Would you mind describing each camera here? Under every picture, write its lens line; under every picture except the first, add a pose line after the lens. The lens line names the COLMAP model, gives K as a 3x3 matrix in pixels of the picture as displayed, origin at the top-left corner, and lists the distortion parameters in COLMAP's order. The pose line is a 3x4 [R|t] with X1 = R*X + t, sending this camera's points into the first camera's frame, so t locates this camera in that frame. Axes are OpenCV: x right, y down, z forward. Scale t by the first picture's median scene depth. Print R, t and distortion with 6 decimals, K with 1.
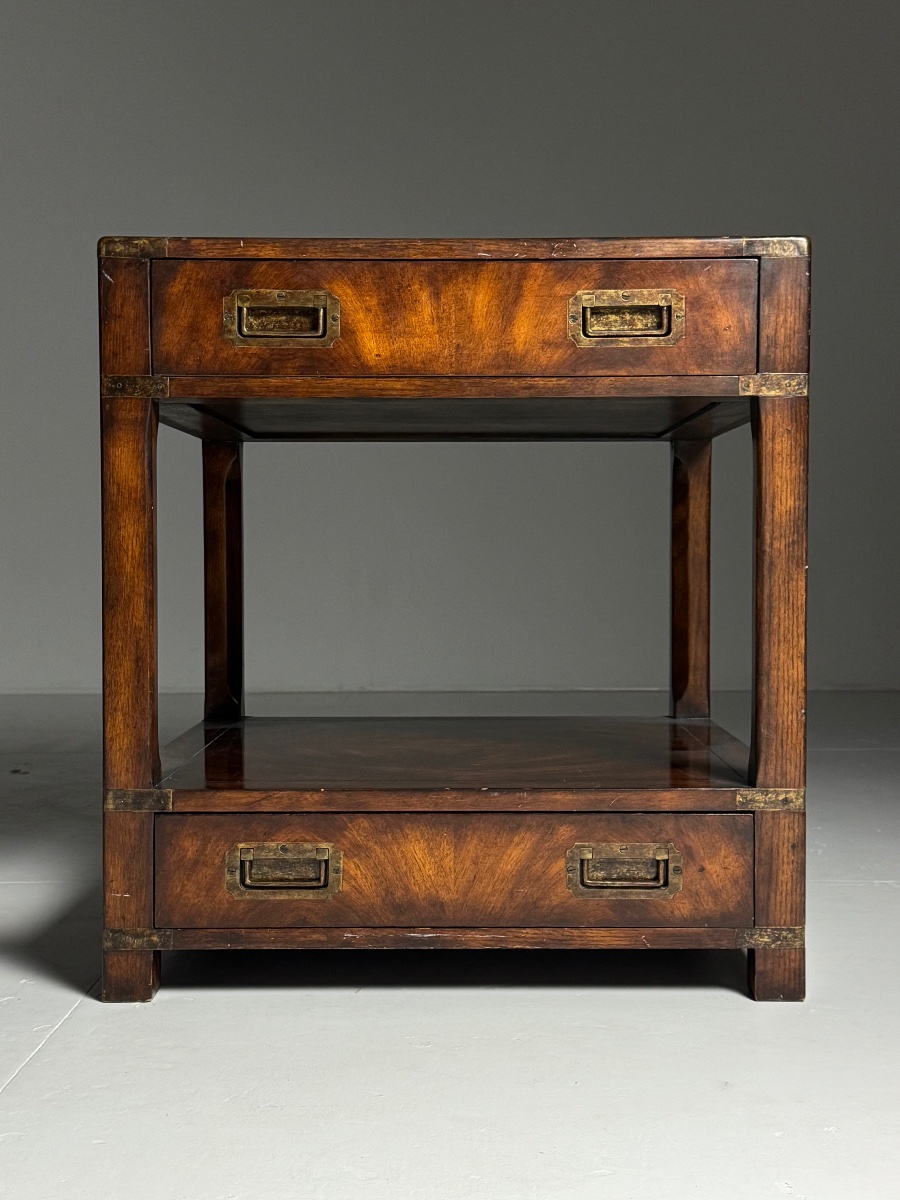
lens RADIAL K [[1678.0, 0, 448.4], [0, 1678.0, 606.7], [0, 0, 1]] dist [0.141257, 0.000000]
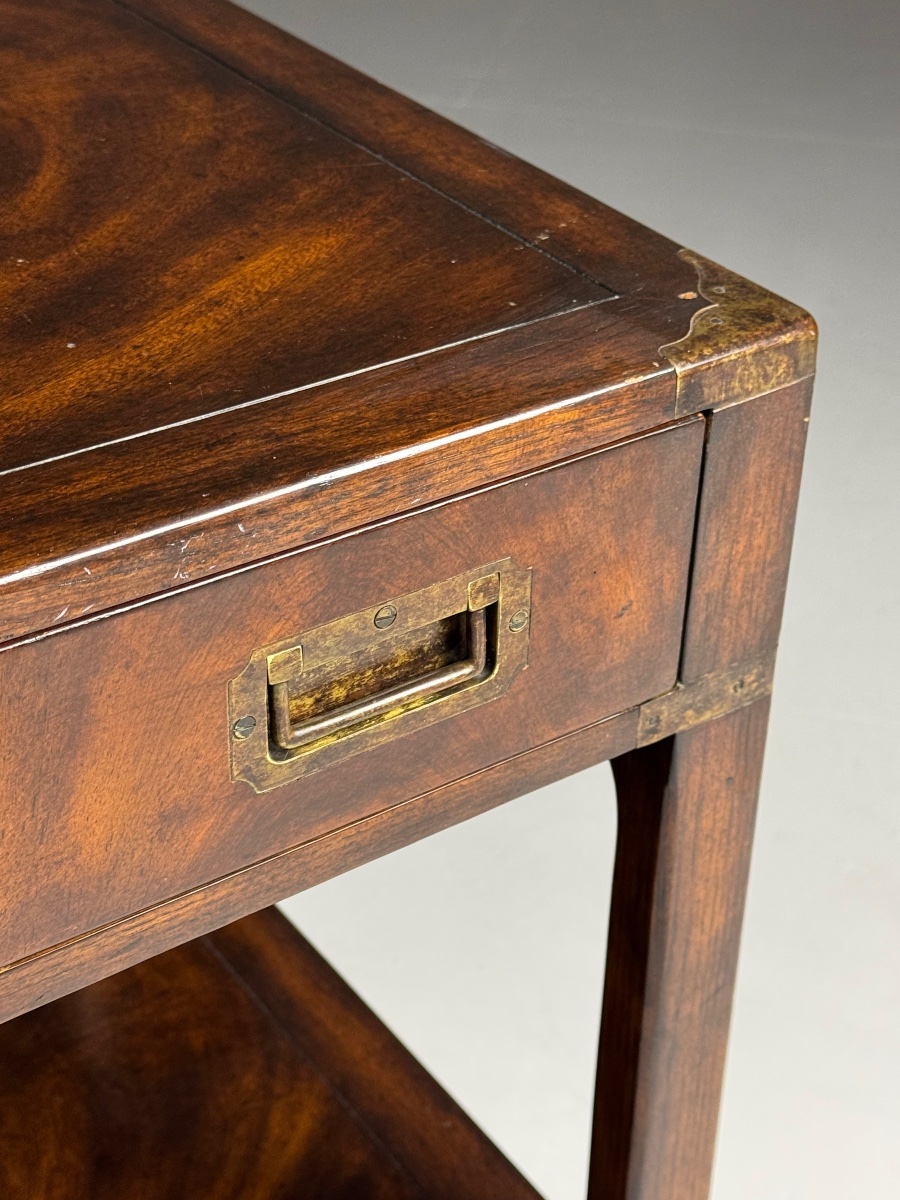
lens RADIAL K [[2087.9, 0, 448.7], [0, 2087.9, 609.3], [0, 0, 1]] dist [0.143046, 0.000000]
pose [[0.813035, -0.300580, 0.498624, -0.080811], [-0.004441, 0.853200, 0.521565, -0.389915], [-0.582198, -0.426265, 0.692346, 0.719069]]
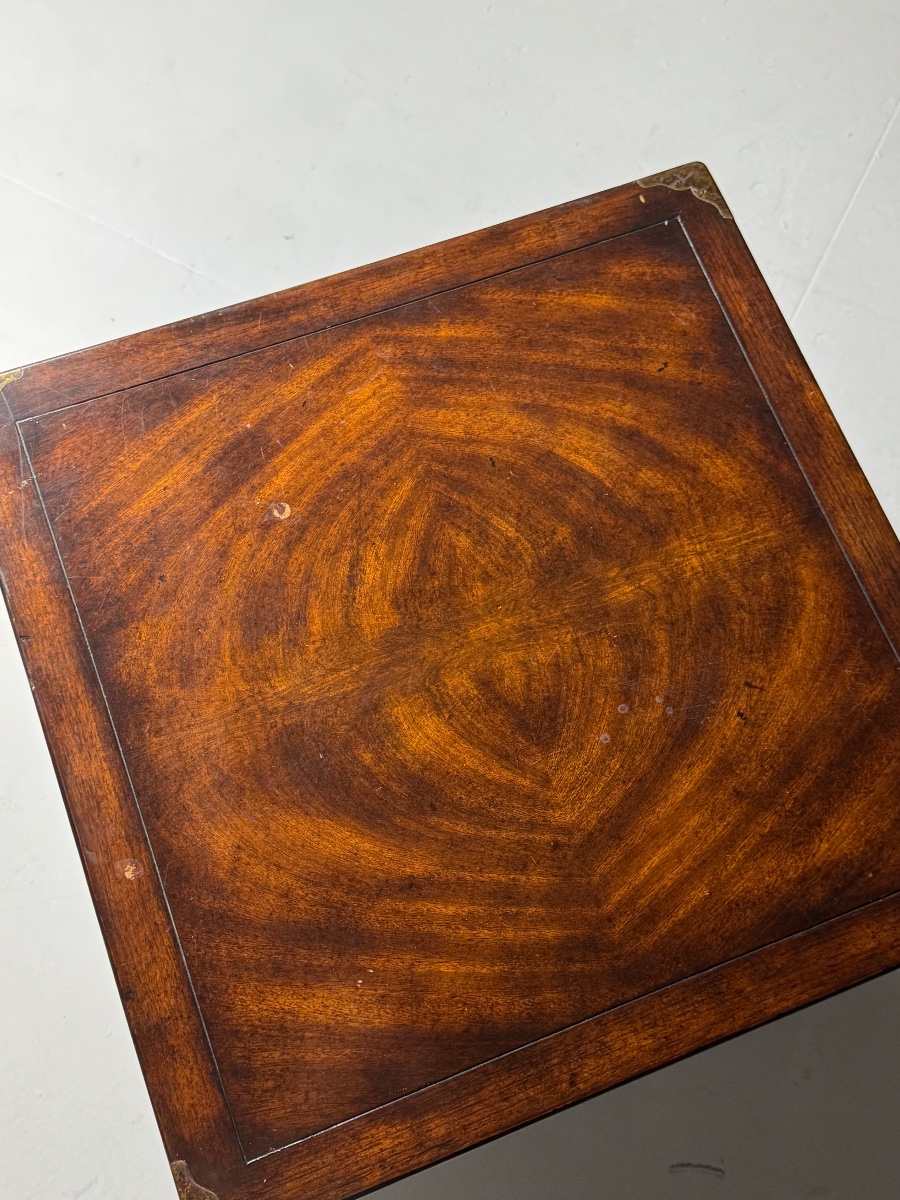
lens RADIAL K [[1250.0, 0, 454.8], [0, 1250.0, 597.9], [0, 0, 1]] dist [0.113215, 0.000000]
pose [[-0.927122, 0.336185, -0.165603, 0.115426], [-0.073111, 0.271150, 0.959757, -0.809408], [0.367559, 0.901919, -0.226810, 1.323951]]
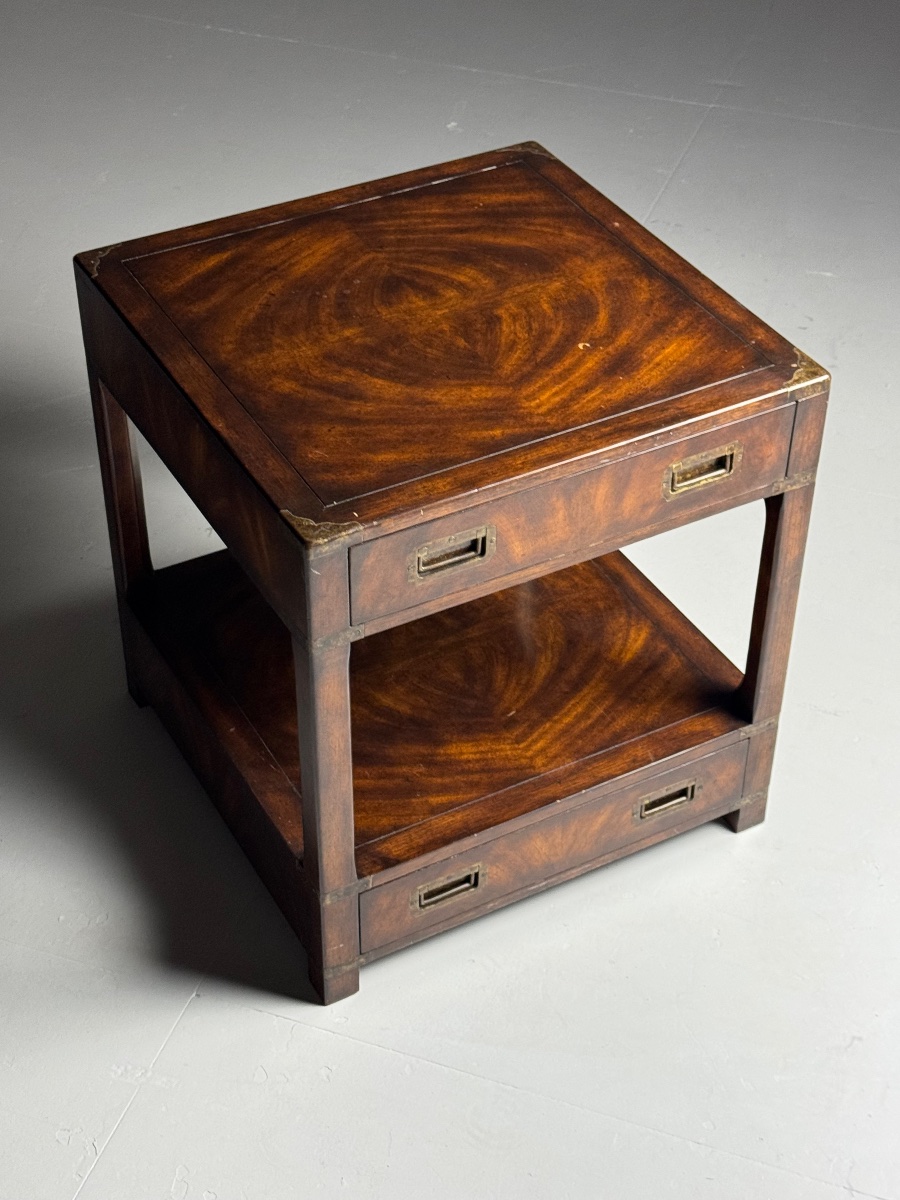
lens RADIAL K [[2002.5, 0, 423.5], [0, 2002.5, 598.1], [0, 0, 1]] dist [0.132815, 0.000000]
pose [[0.875250, -0.304861, 0.375496, -0.633799], [0.016987, 0.795243, 0.606053, -0.969440], [-0.483372, -0.524070, 0.701215, 0.042729]]
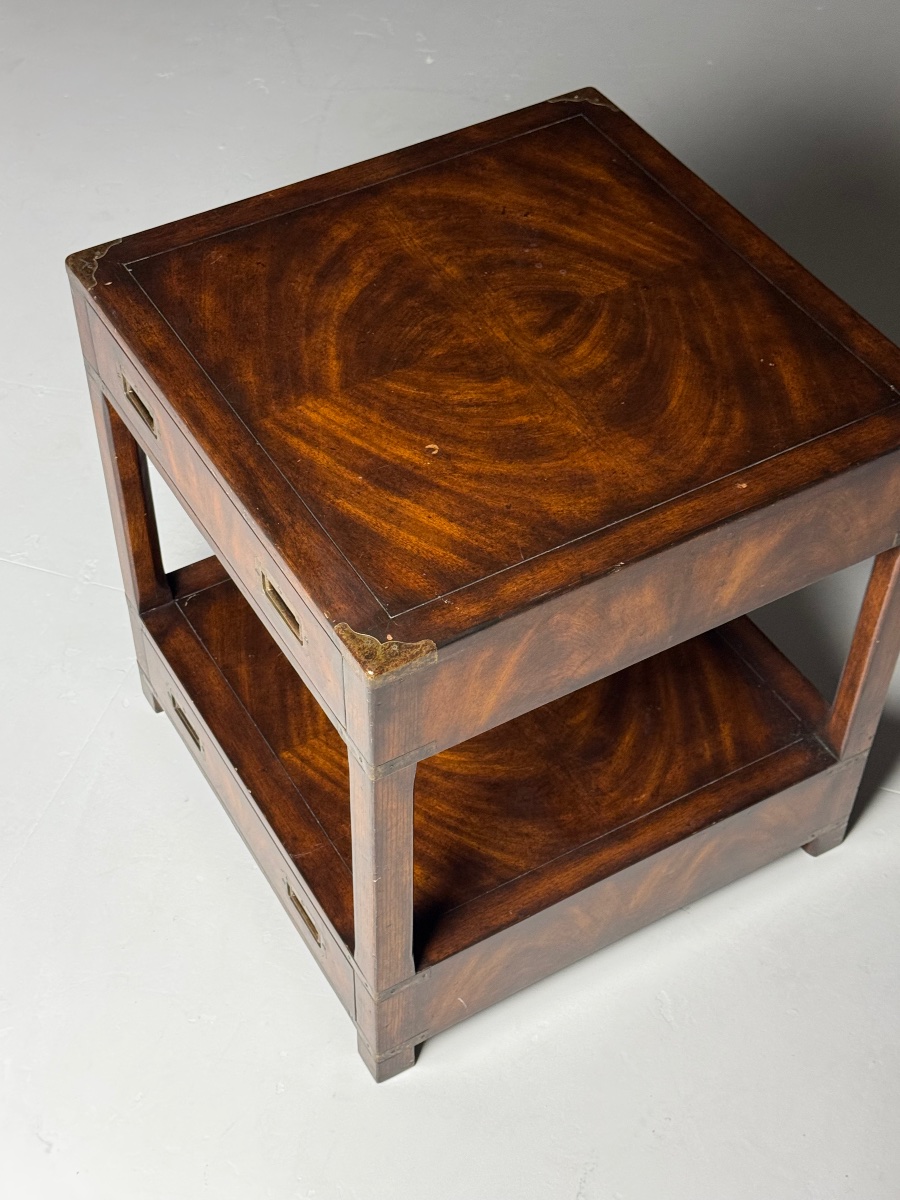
lens RADIAL K [[1751.9, 0, 423.2], [0, 1751.9, 603.3], [0, 0, 1]] dist [0.115992, 0.000000]
pose [[0.506503, 0.637853, -0.580171, 0.740745], [-0.035967, 0.687911, 0.724904, -0.917518], [0.861488, -0.346299, 0.371371, 0.689295]]
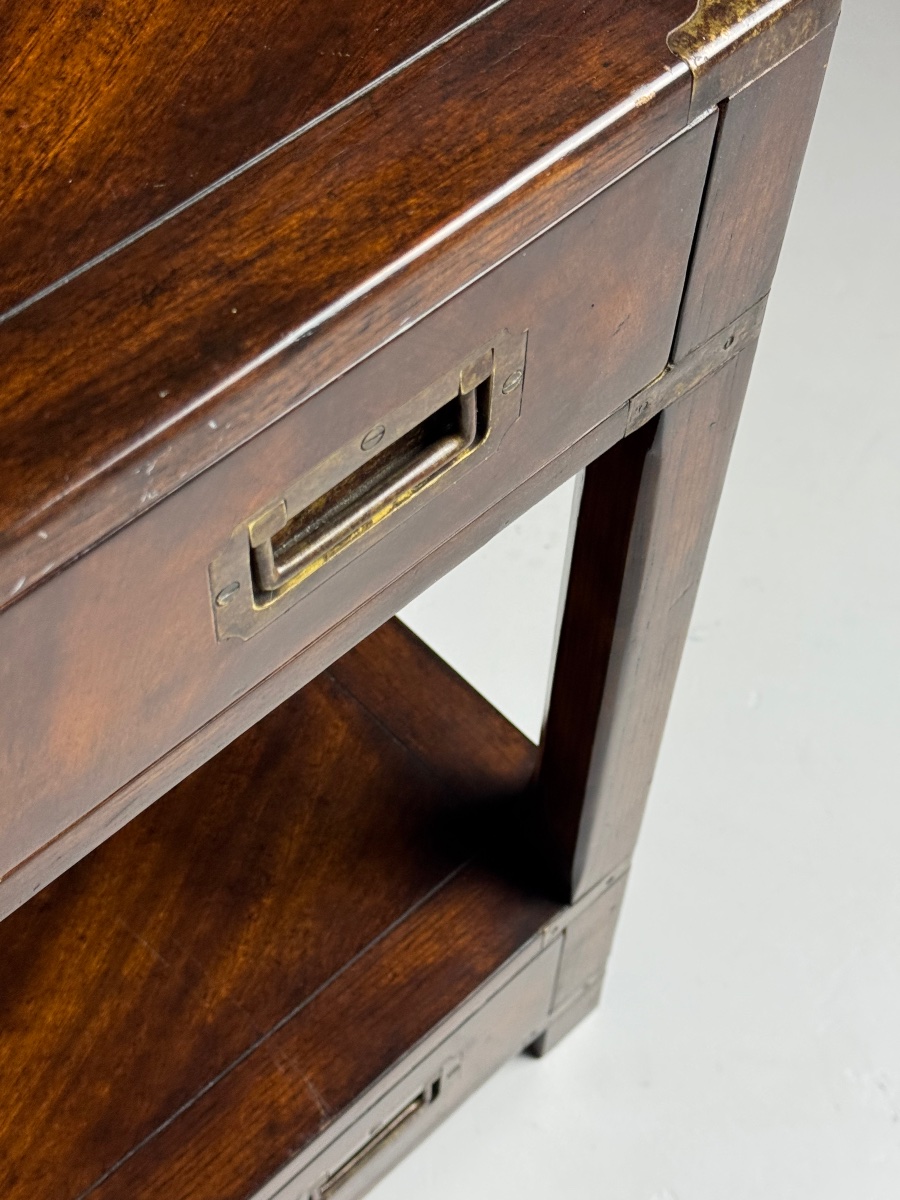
lens RADIAL K [[2002.5, 0, 434.4], [0, 2002.5, 598.7], [0, 0, 1]] dist [0.132815, 0.000000]
pose [[0.721117, -0.570319, 0.393353, -0.027333], [0.000267, 0.567991, 0.823035, -0.430318], [-0.692814, -0.593399, 0.409740, 0.845493]]
